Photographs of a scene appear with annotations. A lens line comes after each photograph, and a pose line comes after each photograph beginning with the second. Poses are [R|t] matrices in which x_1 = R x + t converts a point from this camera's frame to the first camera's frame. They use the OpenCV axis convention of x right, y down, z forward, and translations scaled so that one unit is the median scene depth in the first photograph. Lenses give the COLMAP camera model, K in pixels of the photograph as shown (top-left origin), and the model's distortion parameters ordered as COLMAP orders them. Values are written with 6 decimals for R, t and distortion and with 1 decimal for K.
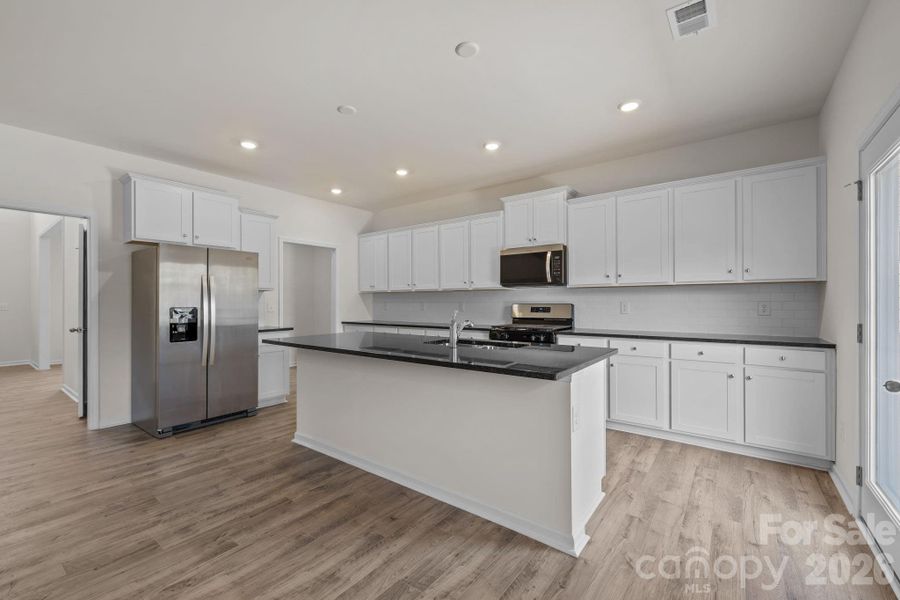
lens RADIAL K [[381.6, 0, 445.9], [0, 381.6, 298.7], [0, 0, 1]] dist [-0.000377, -0.000028]
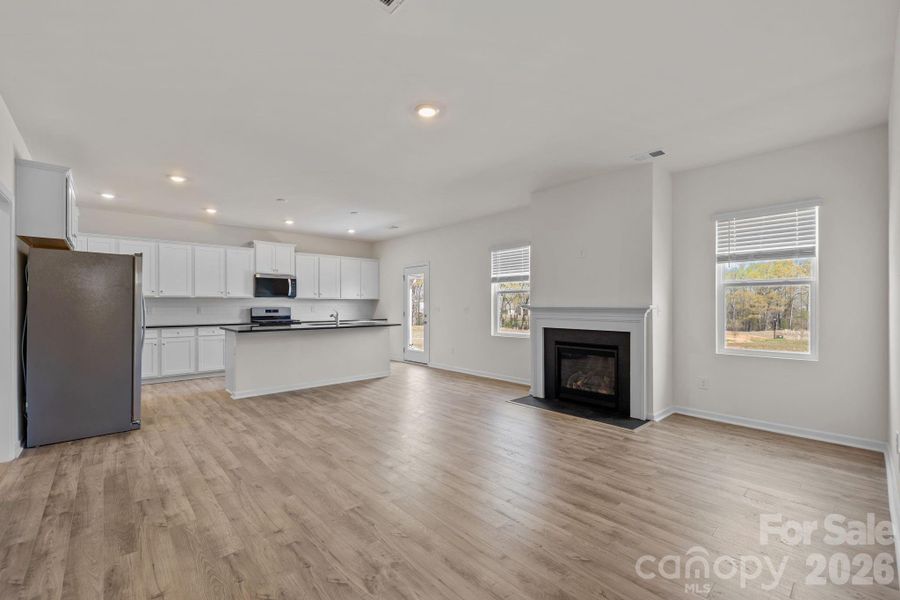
lens RADIAL K [[381.6, 0, 447.2], [0, 381.6, 303.8], [0, 0, 1]] dist [-0.000377, -0.000028]
pose [[0.171736, 0.007462, 0.985115, -1.534324], [-0.007188, 0.999954, -0.006321, 0.002208], [-0.985117, -0.005995, 0.171782, -0.070122]]
